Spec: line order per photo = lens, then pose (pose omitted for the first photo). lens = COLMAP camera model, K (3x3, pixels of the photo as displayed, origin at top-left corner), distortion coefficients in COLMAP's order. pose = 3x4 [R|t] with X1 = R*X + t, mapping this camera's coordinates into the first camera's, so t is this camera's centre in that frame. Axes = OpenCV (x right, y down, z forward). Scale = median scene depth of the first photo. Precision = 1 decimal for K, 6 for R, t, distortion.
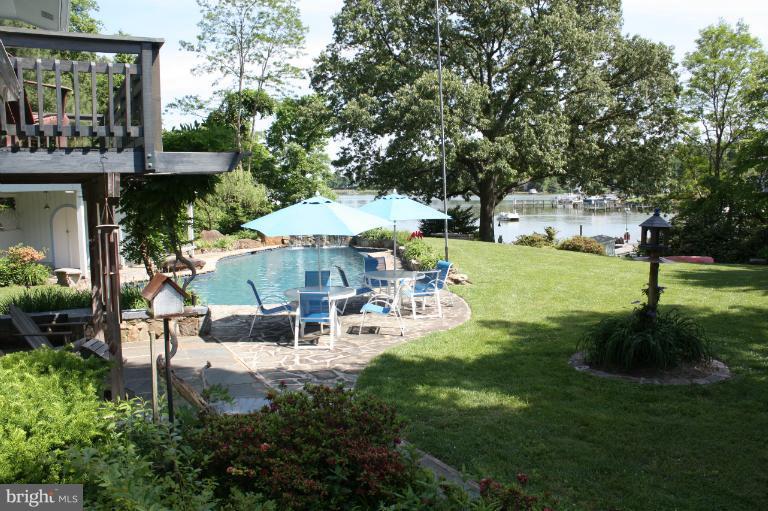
lens RADIAL K [[376.9, 0, 384.0], [0, 376.9, 255.5], [0, 0, 1]] dist [0.001275, 0.000564]
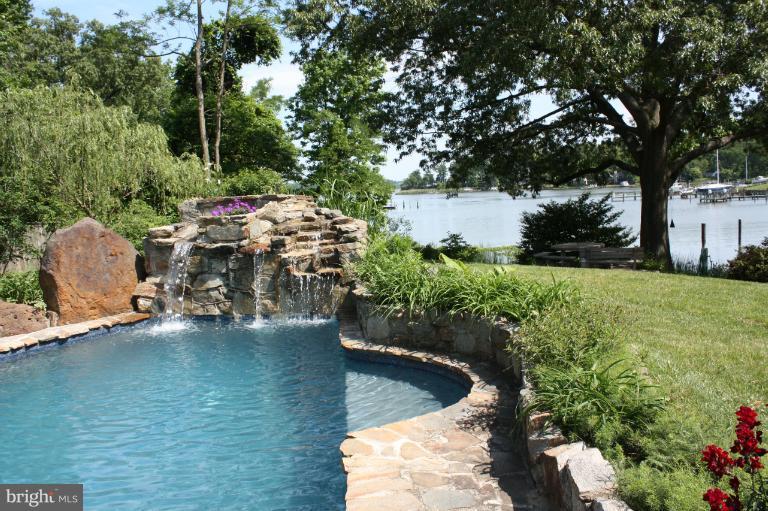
lens RADIAL K [[376.9, 0, 384.0], [0, 376.9, 255.5], [0, 0, 1]] dist [0.001275, 0.000564]
pose [[0.978366, -0.003291, -0.206856, 0.003709], [0.003997, 0.999988, 0.002996, -0.039223], [0.206844, -0.003758, 0.978367, 0.363894]]
